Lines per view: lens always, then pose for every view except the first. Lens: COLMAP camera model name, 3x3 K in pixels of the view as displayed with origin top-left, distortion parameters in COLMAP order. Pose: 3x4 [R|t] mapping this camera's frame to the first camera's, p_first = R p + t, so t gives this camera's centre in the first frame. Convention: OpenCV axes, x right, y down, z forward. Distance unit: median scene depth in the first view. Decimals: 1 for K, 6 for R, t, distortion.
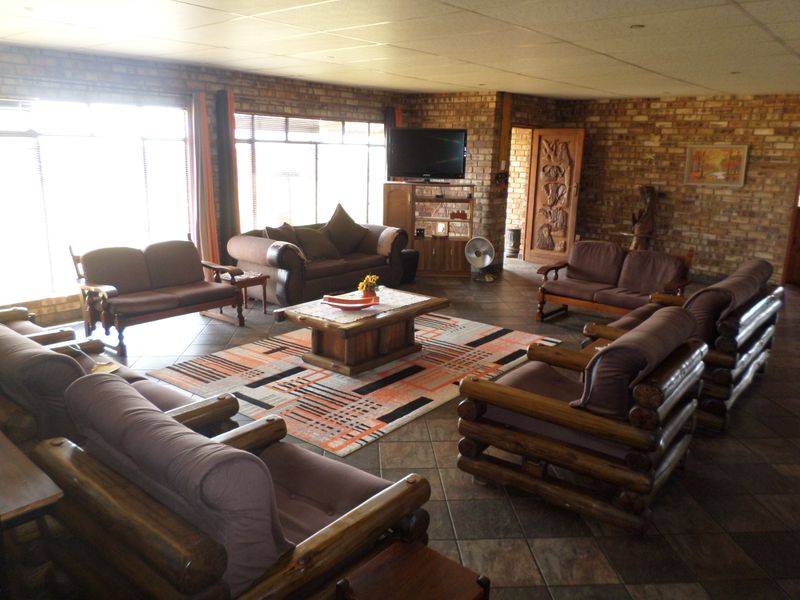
lens RADIAL K [[625.9, 0, 413.6], [0, 625.9, 299.6], [0, 0, 1]] dist [-0.012789, -0.010785]
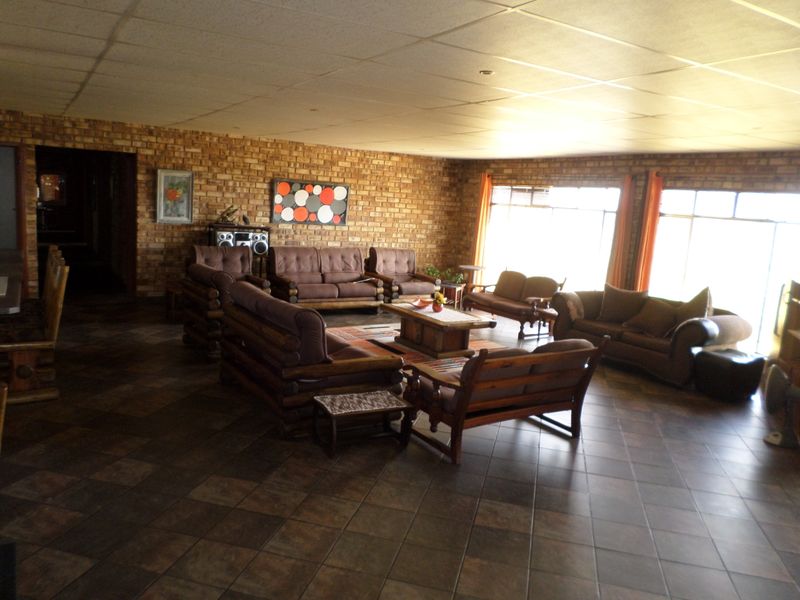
lens RADIAL K [[625.9, 0, 413.6], [0, 625.9, 299.6], [0, 0, 1]] dist [-0.012789, -0.010785]
pose [[-0.330431, 0.091540, -0.939381, 0.905717], [-0.301747, 0.932804, 0.197040, -0.198383], [0.894295, 0.348564, -0.280605, 0.965624]]
